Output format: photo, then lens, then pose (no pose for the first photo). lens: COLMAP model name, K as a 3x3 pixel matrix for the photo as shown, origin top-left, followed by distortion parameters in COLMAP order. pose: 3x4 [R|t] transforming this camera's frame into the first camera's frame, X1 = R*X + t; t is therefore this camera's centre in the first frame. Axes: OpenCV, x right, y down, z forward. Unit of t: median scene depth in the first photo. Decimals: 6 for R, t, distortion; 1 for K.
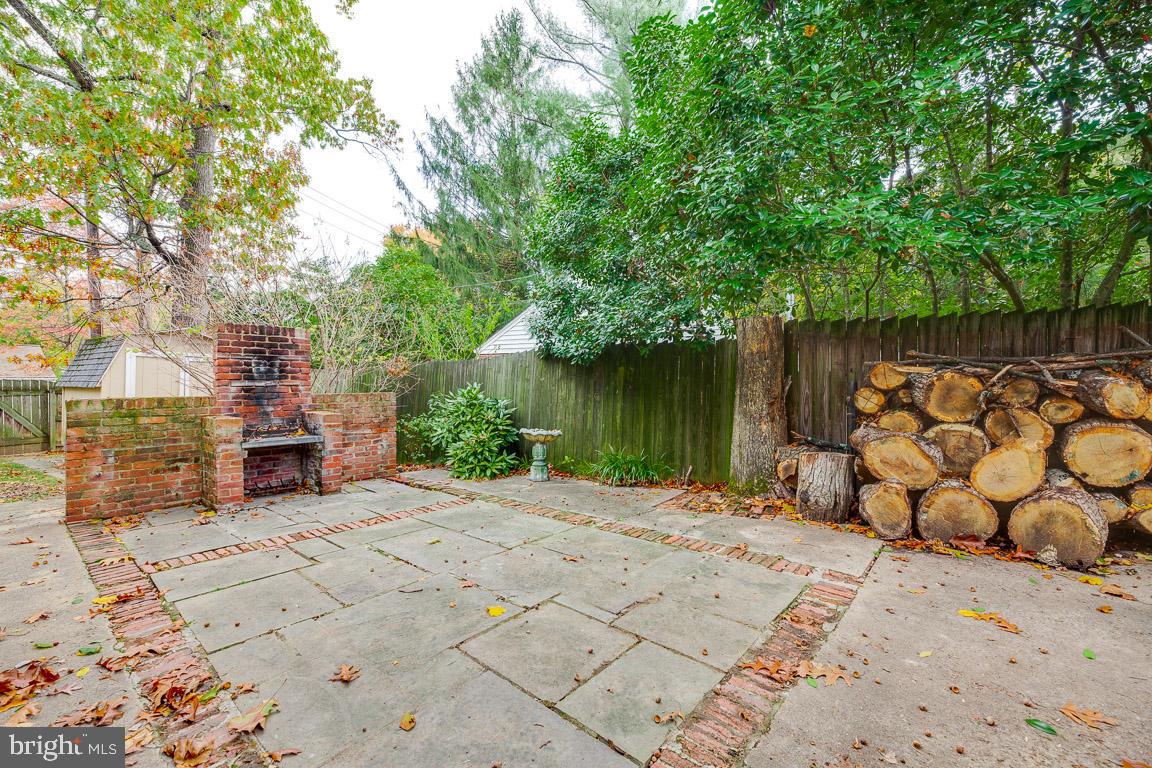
lens RADIAL K [[490.3, 0, 575.9], [0, 490.3, 379.7], [0, 0, 1]] dist [-0.000269, -0.002242]
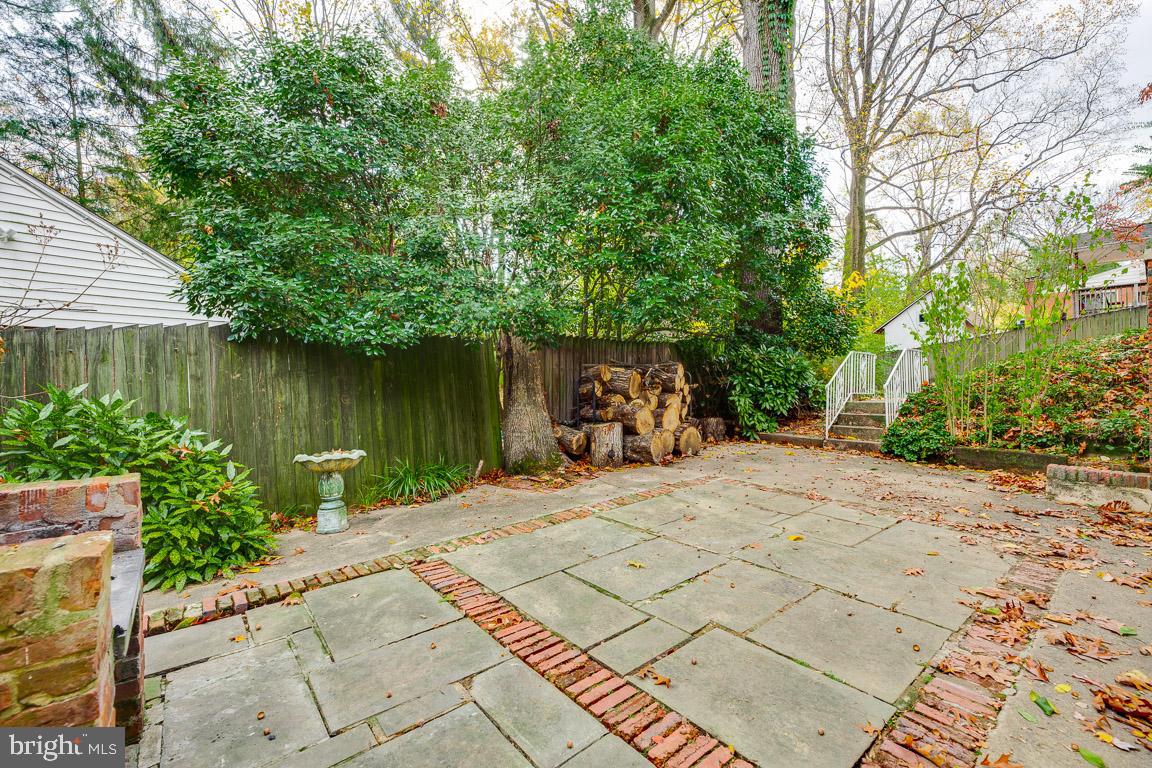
lens RADIAL K [[490.3, 0, 577.2], [0, 490.3, 386.2], [0, 0, 1]] dist [-0.000269, -0.002242]
pose [[0.154714, -0.015857, 0.987832, -1.037650], [0.010145, 0.999844, 0.014461, 0.010893], [-0.987907, 0.007784, 0.154851, 0.891011]]
